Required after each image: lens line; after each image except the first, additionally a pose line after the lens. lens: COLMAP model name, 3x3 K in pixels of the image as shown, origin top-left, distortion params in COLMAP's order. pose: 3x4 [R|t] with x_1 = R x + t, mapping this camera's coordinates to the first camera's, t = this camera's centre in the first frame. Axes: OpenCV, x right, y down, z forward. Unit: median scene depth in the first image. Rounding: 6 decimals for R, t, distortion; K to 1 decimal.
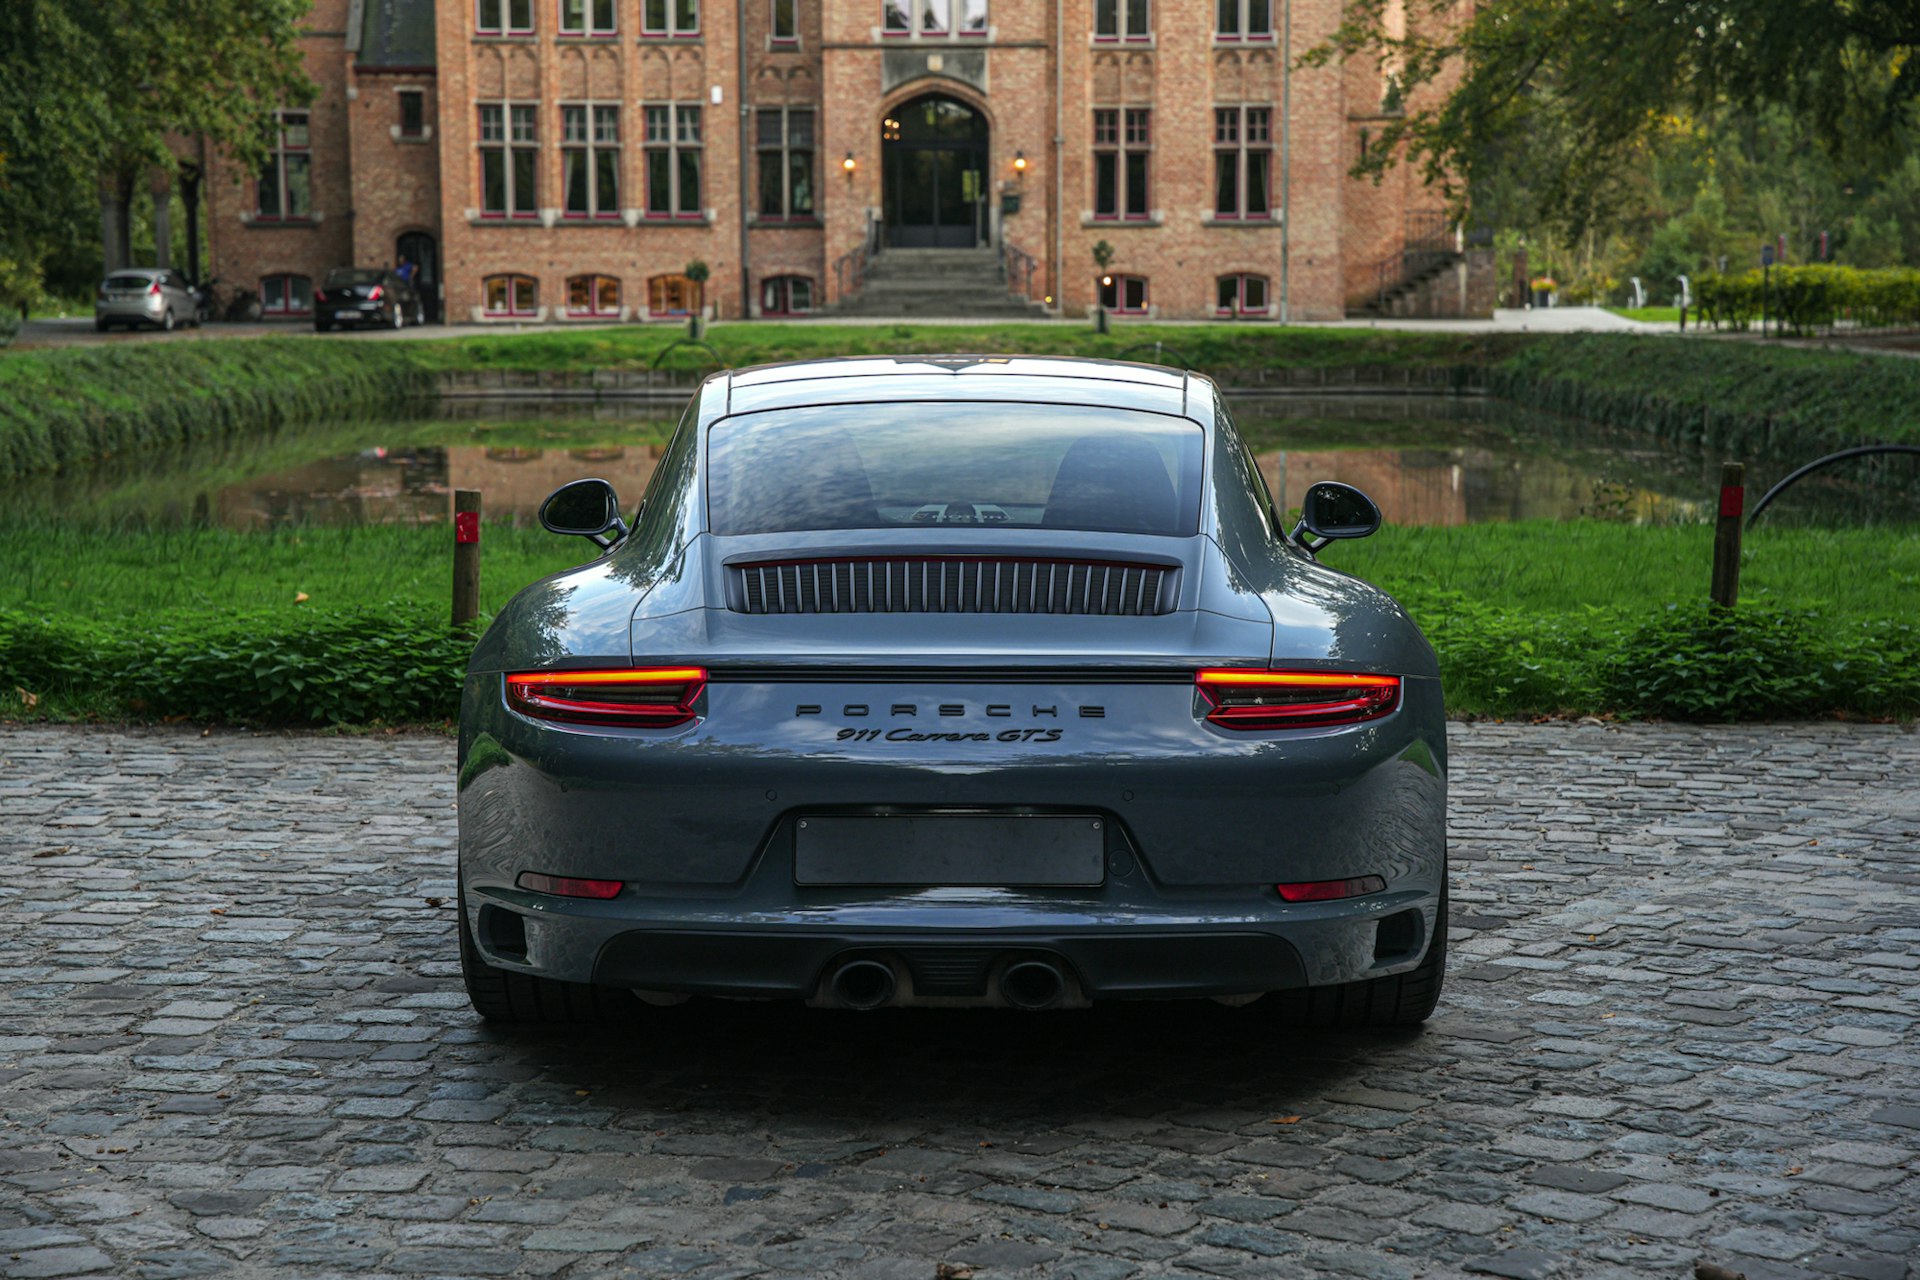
lens RADIAL K [[3728.2, 0, 960.0], [0, 3728.2, 640.0], [0, 0, 1]] dist [0.286208, 0.486734]
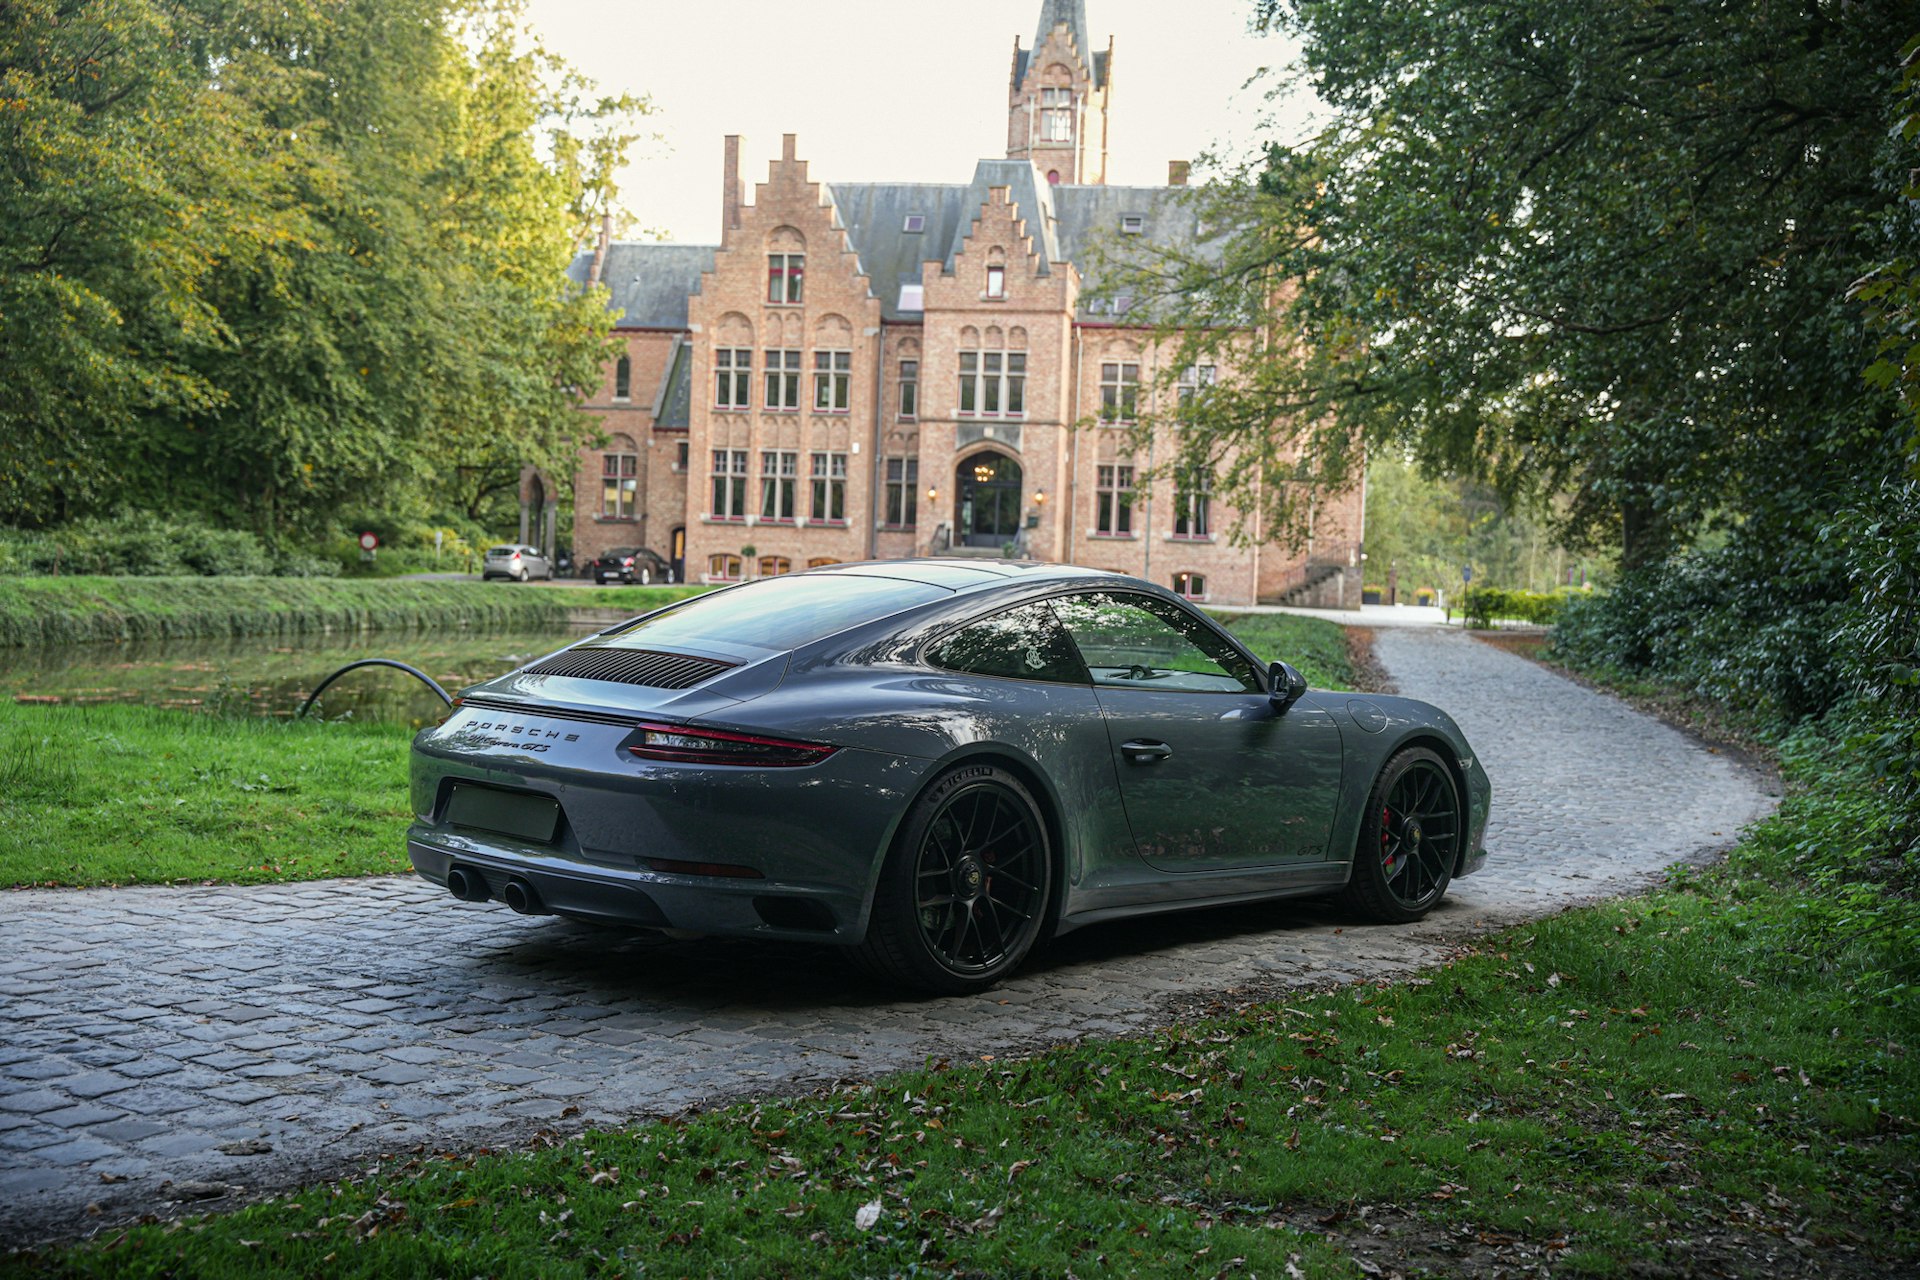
lens RADIAL K [[2212.4, 0, 960.0], [0, 2212.4, 640.0], [0, 0, 1]] dist [-0.003686, 0.000370]
pose [[0.985142, 0.047498, -0.165045, 0.137793], [-0.058823, 0.996188, -0.064415, -0.005703], [0.161356, 0.073166, 0.984180, 0.086129]]
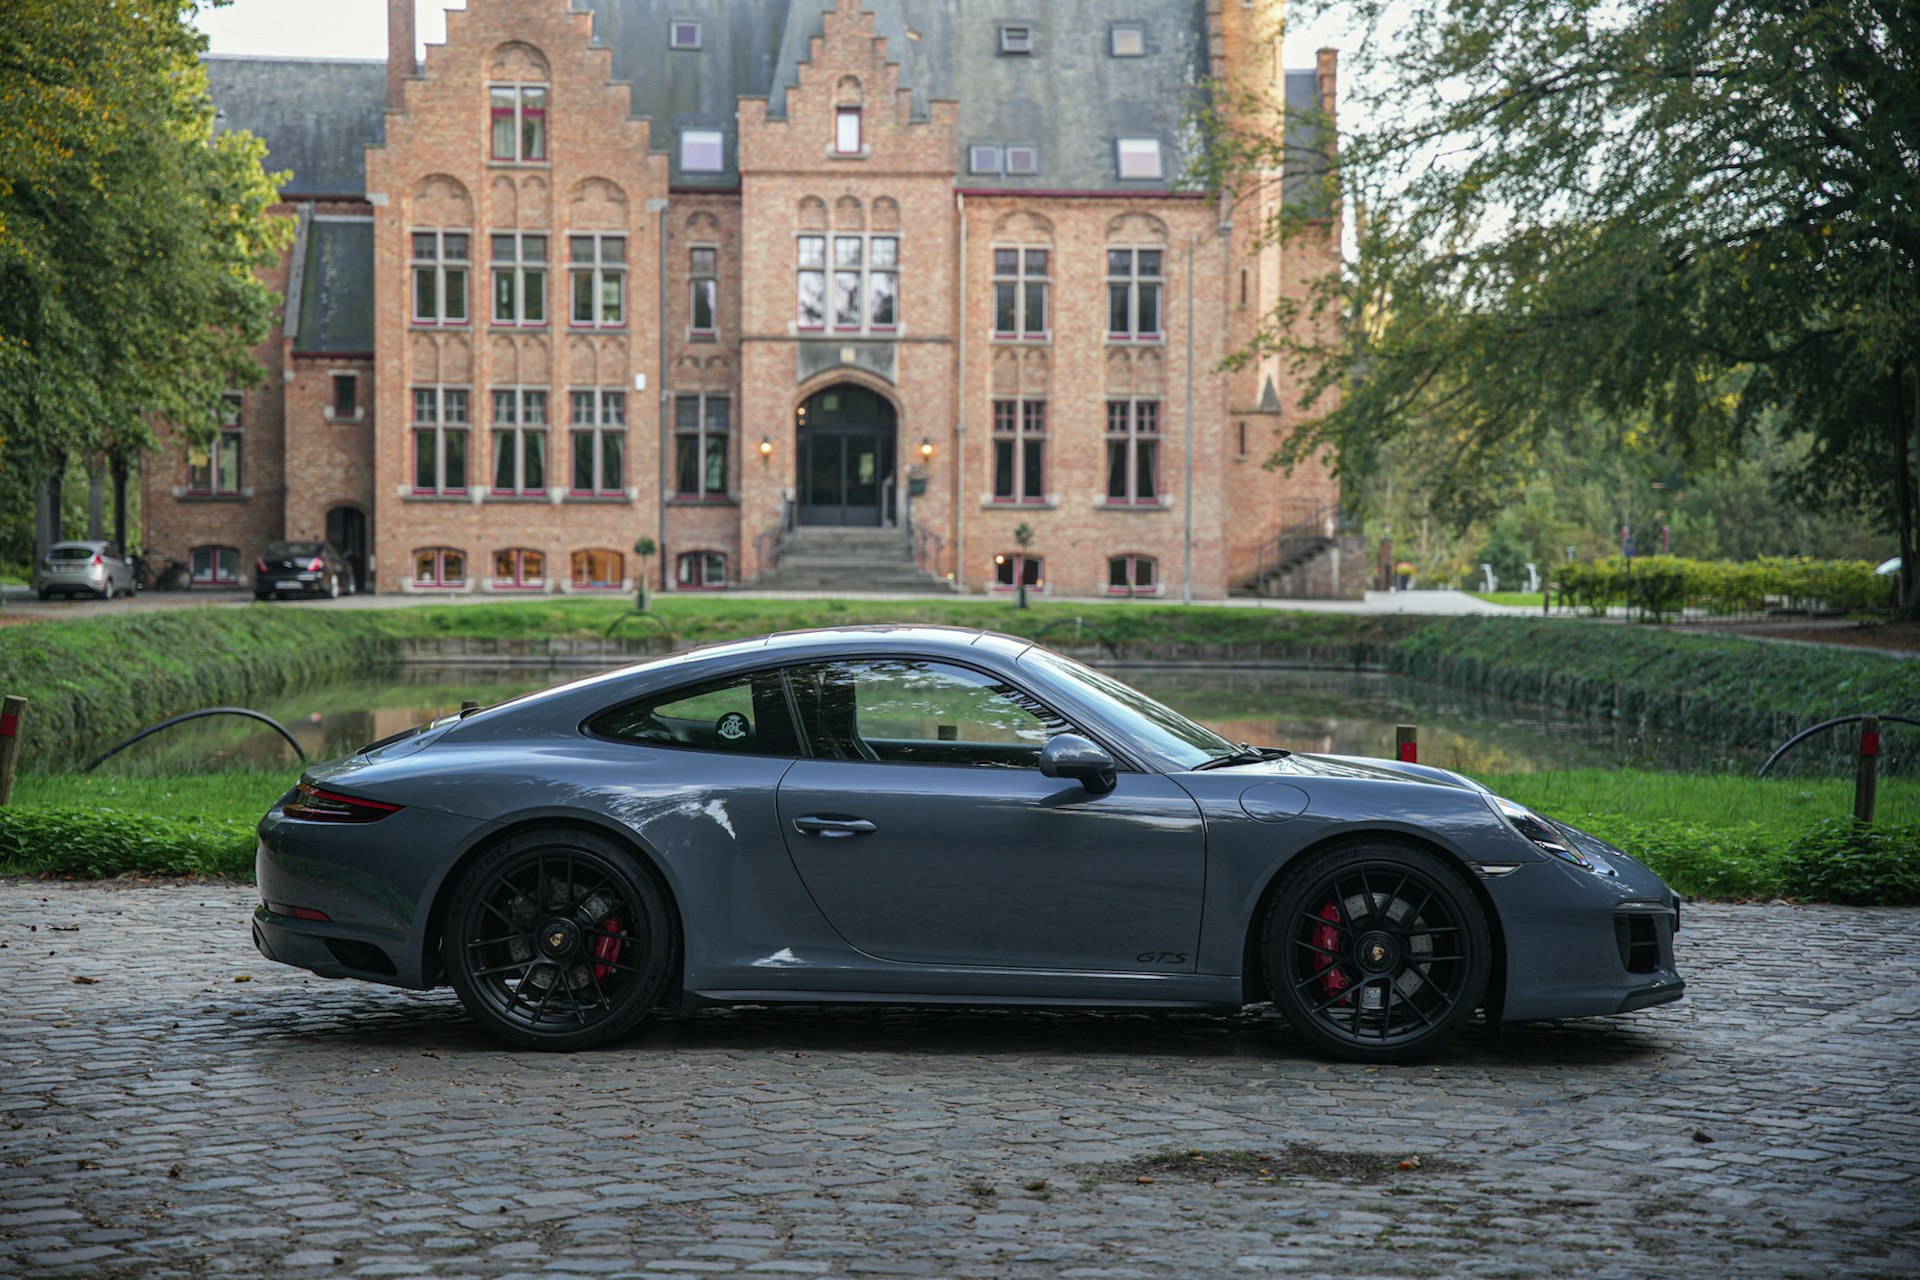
lens RADIAL K [[3728.2, 0, 960.0], [0, 3728.2, 640.0], [0, 0, 1]] dist [0.286208, 0.486734]
pose [[0.998605, 0.010570, 0.051735, -0.028455], [-0.006769, 0.997302, -0.073100, 0.004117], [-0.052369, 0.072648, 0.995982, -0.050876]]
